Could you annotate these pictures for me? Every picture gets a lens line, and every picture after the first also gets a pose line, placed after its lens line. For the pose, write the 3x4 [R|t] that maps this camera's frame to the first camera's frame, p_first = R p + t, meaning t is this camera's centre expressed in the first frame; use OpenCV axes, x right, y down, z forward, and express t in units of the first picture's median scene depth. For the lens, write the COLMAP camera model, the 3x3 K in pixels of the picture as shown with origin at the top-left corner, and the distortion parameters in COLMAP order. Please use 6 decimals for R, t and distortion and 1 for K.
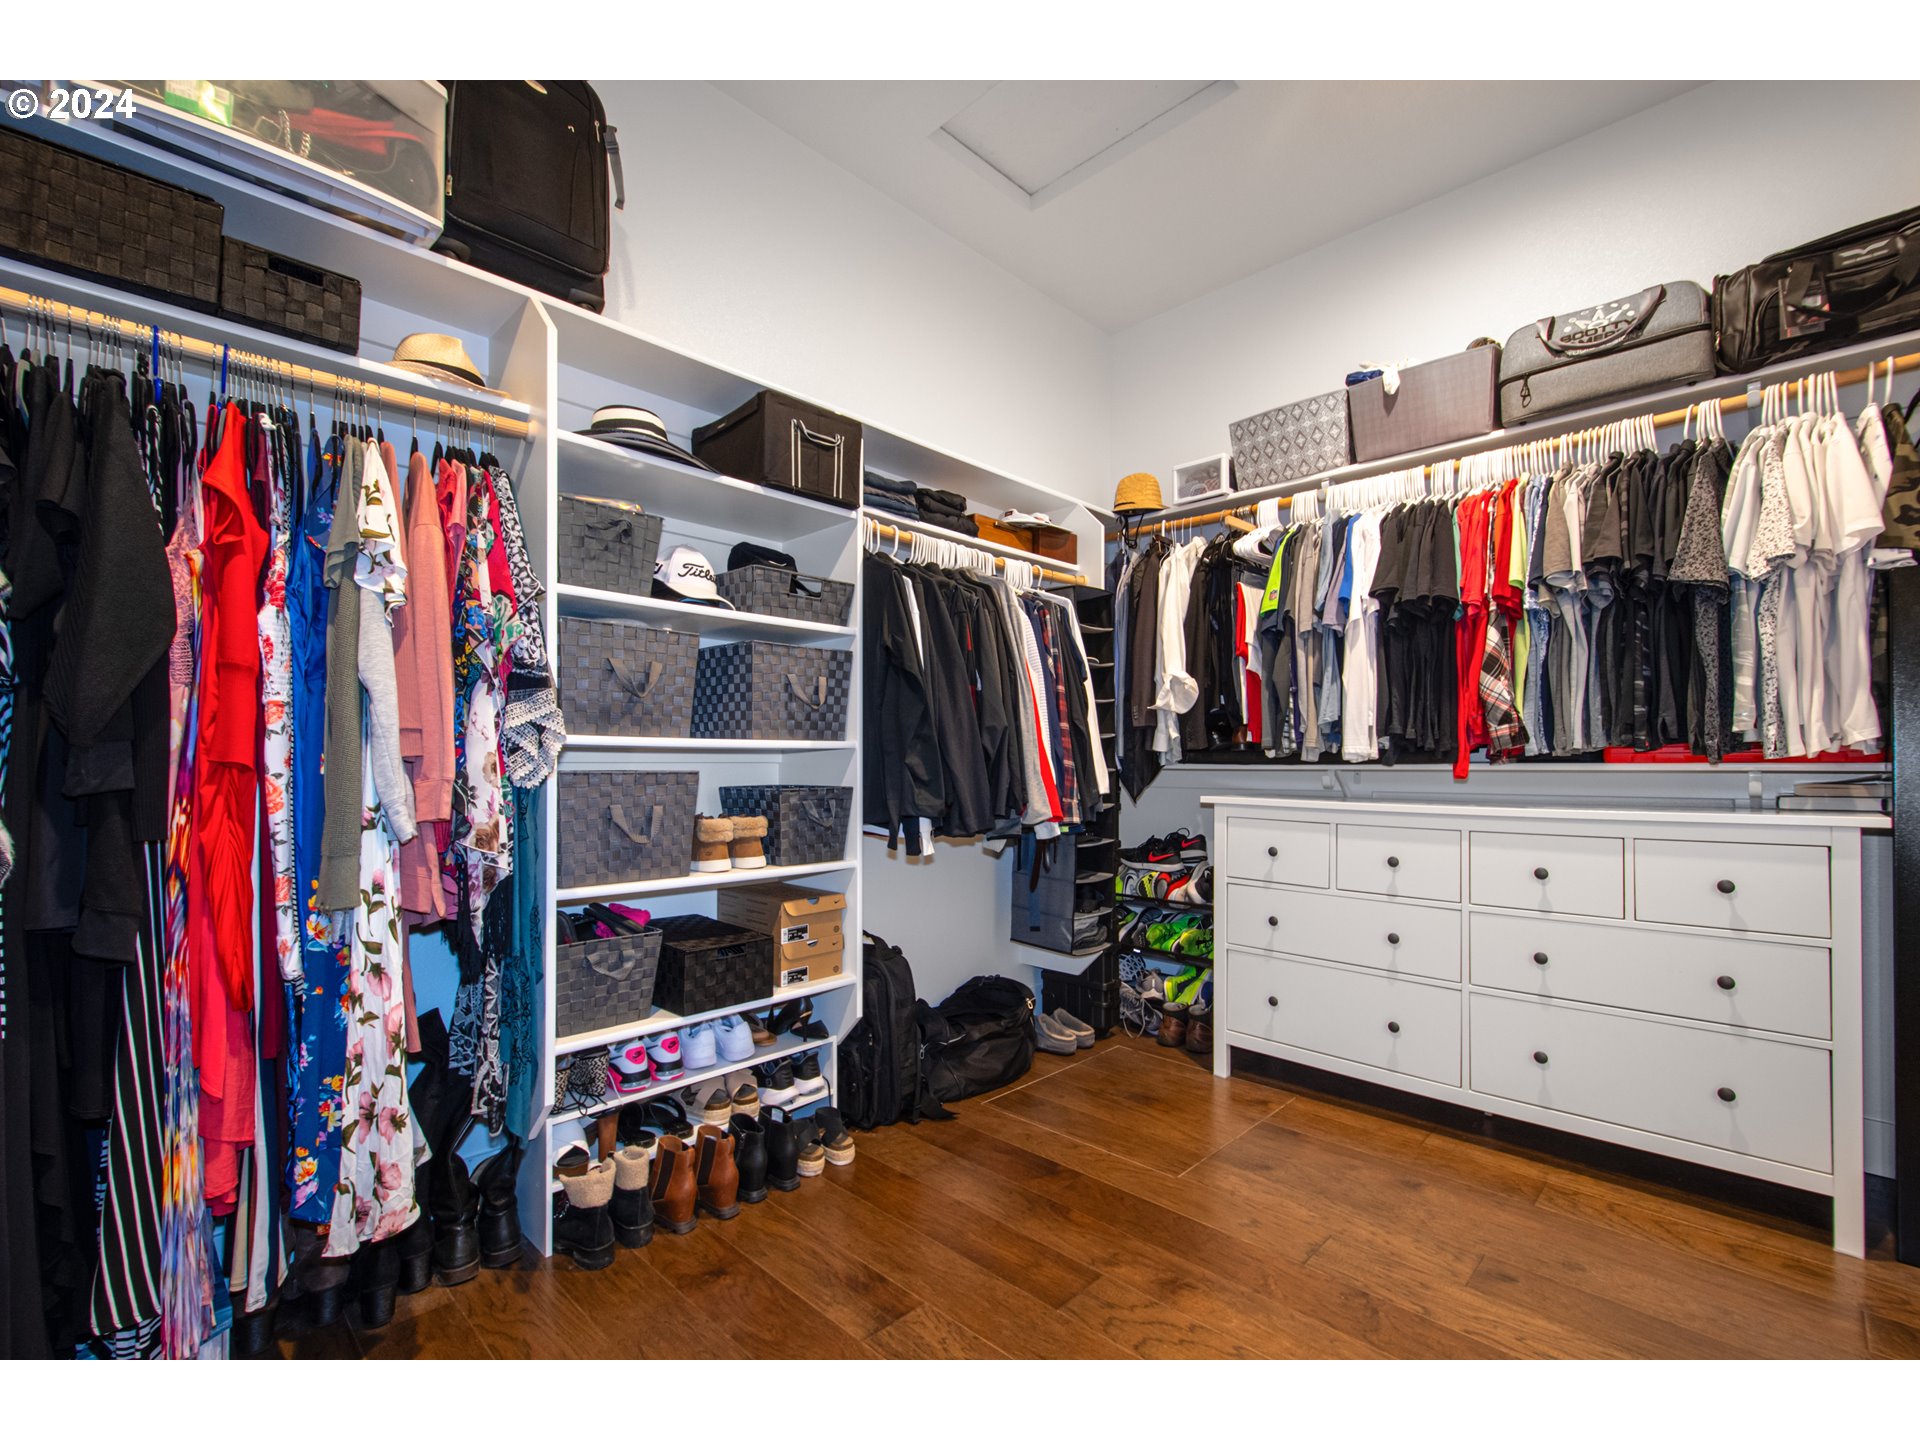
lens RADIAL K [[838.7, 0, 955.3], [0, 838.7, 753.6], [0, 0, 1]] dist [0.001085, 0.000337]
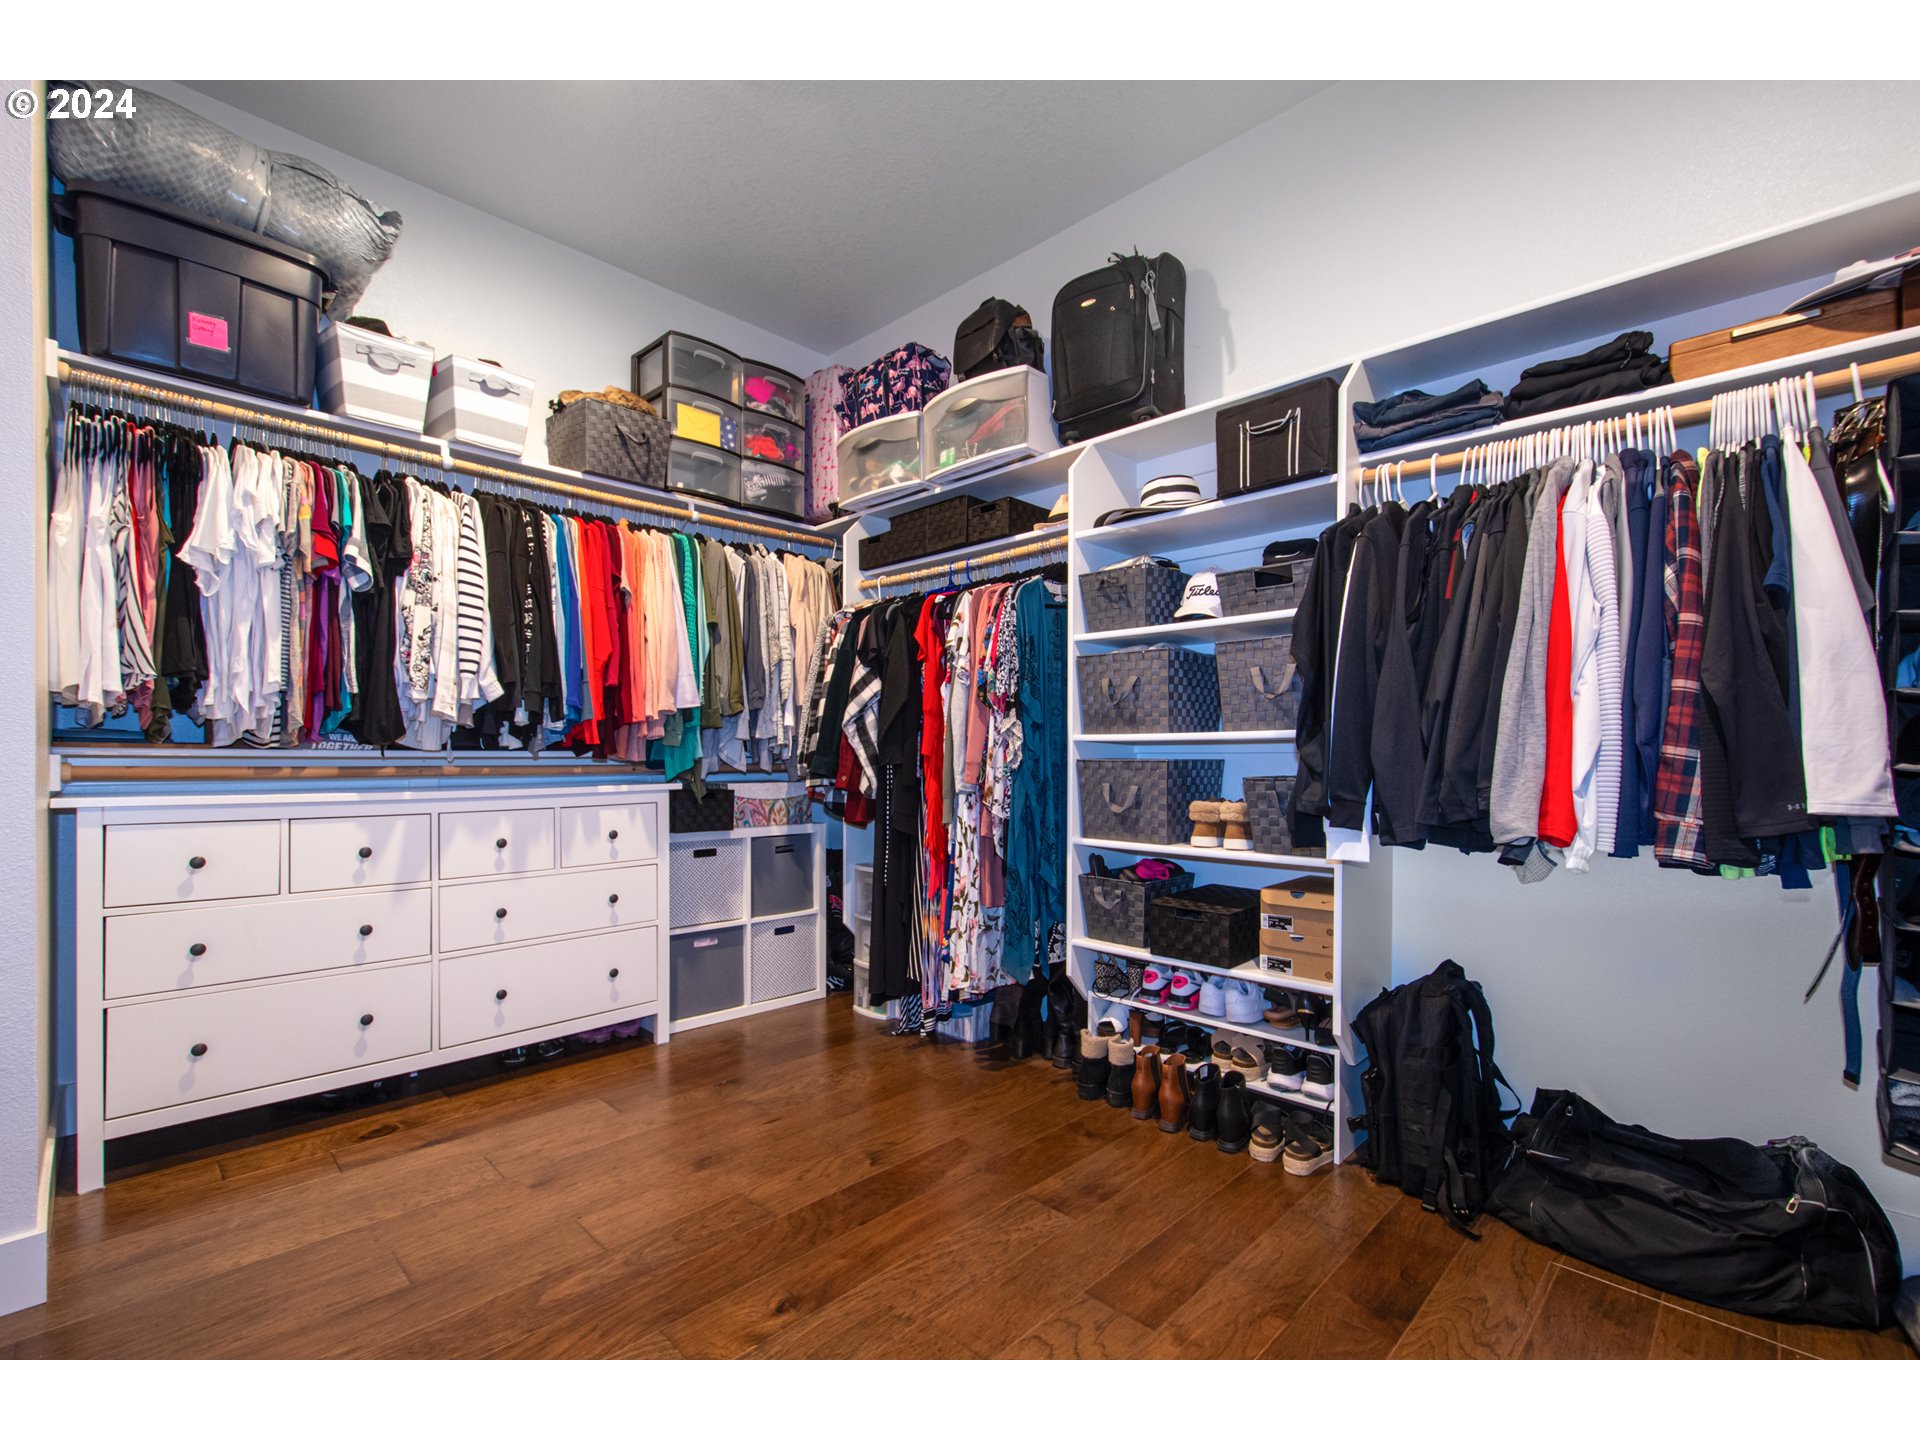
lens RADIAL K [[838.7, 0, 955.3], [0, 838.7, 753.6], [0, 0, 1]] dist [0.001085, 0.000337]
pose [[-0.005804, -0.000407, -0.999983, 0.850089], [0.010235, 0.999948, -0.000467, 0.008719], [0.999931, -0.010237, -0.005800, 0.644587]]
